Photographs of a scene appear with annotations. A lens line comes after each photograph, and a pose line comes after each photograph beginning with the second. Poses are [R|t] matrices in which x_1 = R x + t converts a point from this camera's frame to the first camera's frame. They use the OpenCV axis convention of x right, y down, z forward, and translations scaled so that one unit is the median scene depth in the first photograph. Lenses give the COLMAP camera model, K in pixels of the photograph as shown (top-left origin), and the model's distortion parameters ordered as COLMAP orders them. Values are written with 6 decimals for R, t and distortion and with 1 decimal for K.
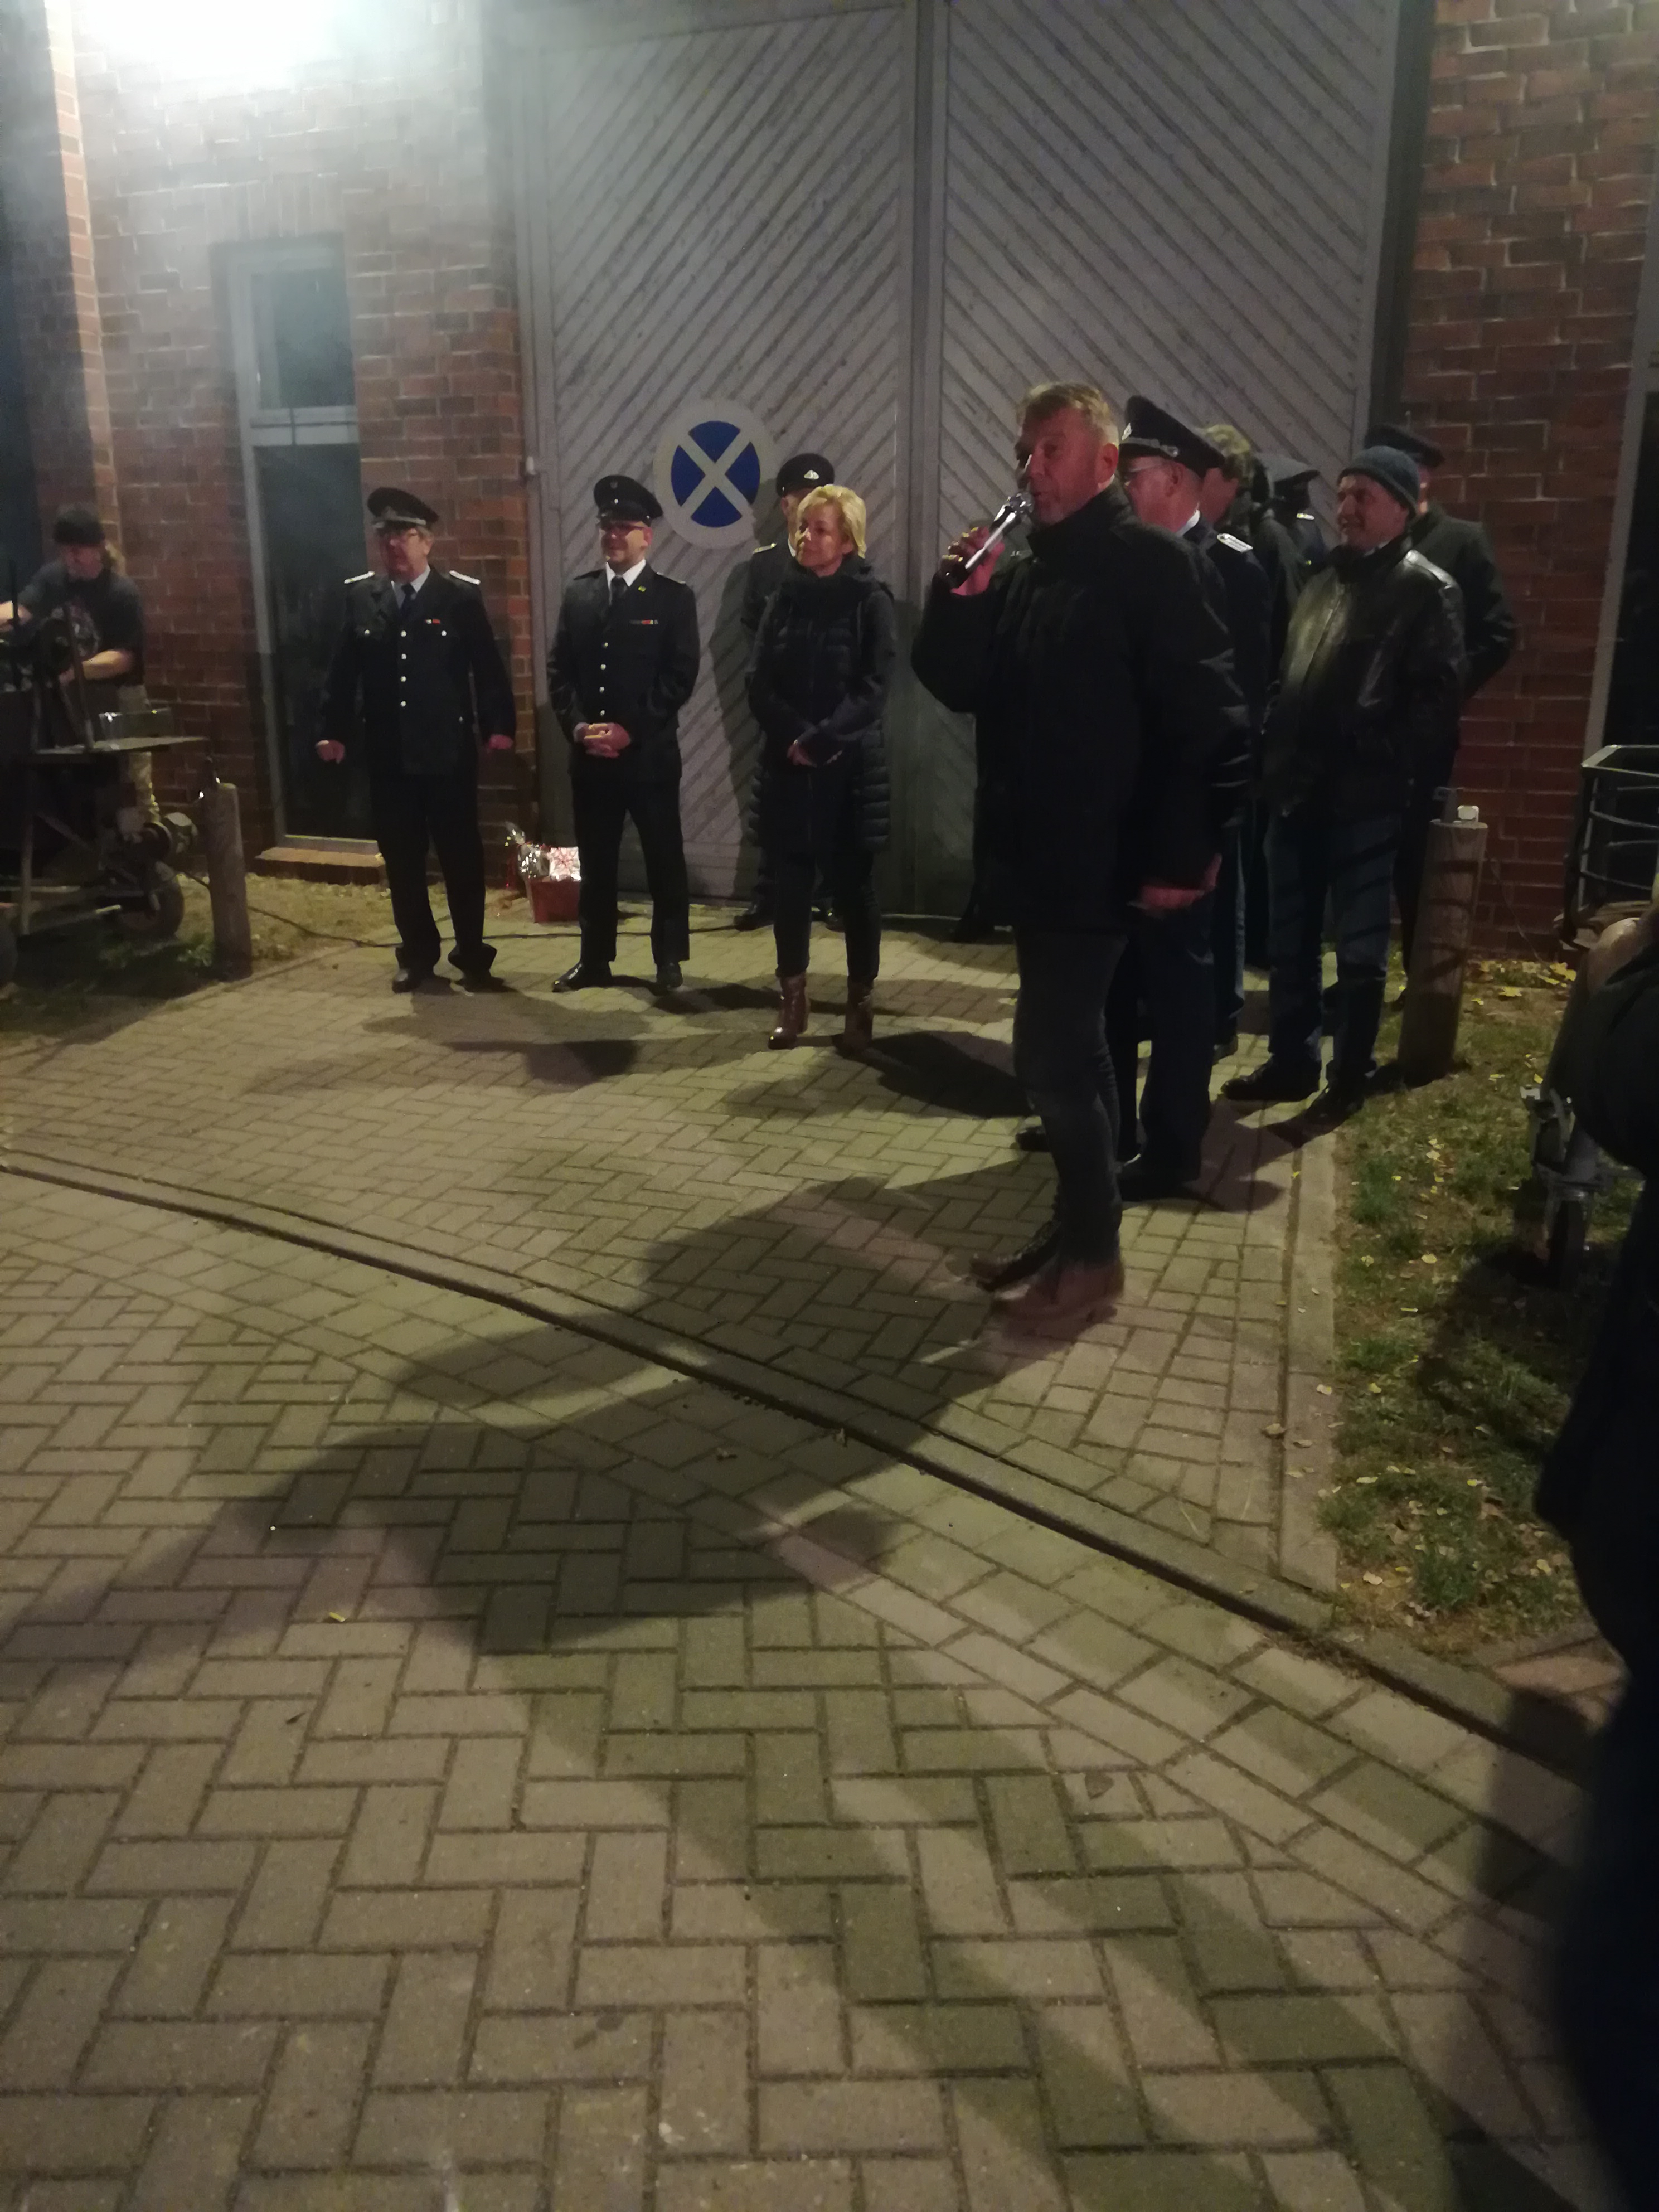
lens RADIAL K [[1658.1, 0, 829.5], [0, 1658.1, 1106.0], [0, 0, 1]] dist [-0.004908, -0.059938]
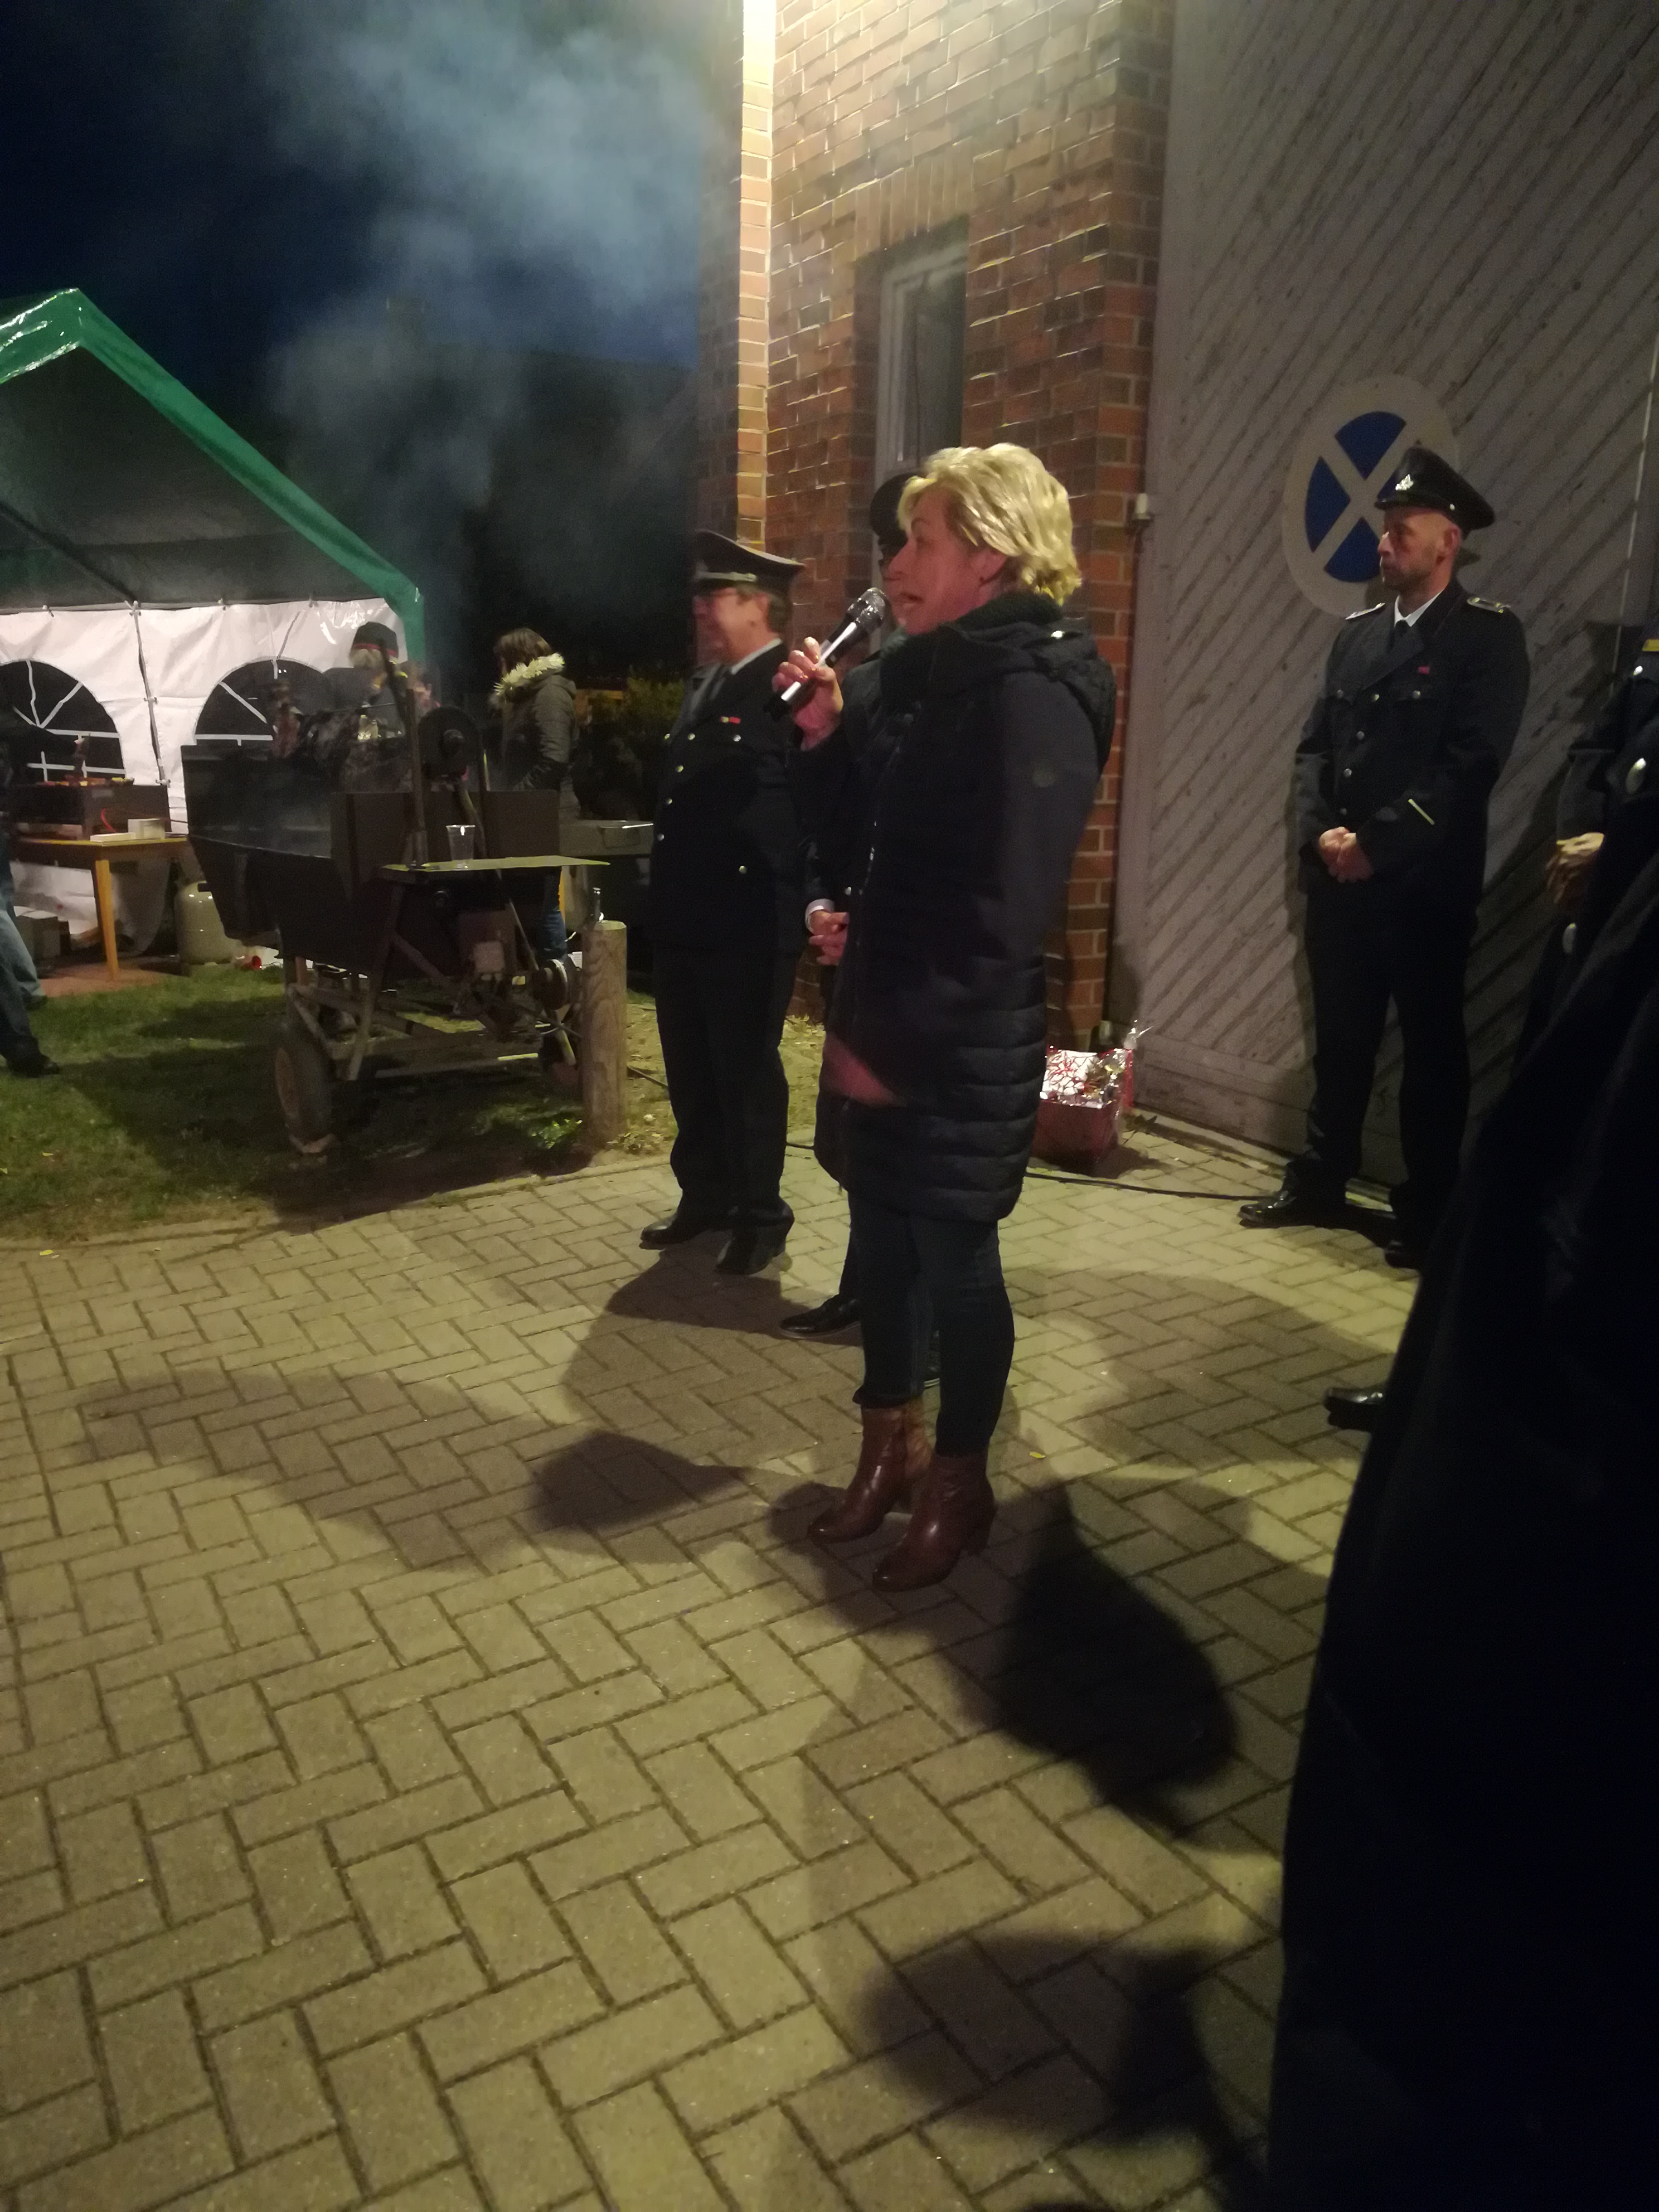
lens RADIAL K [[1665.8, 0, 829.5], [0, 1665.8, 1106.0], [0, 0, 1]] dist [-0.001517, -0.005887]
pose [[0.788693, 0.146938, -0.596970, 0.186434], [-0.182576, 0.983192, 0.000790, -0.119664], [0.587052, 0.108369, 0.802263, 0.405426]]
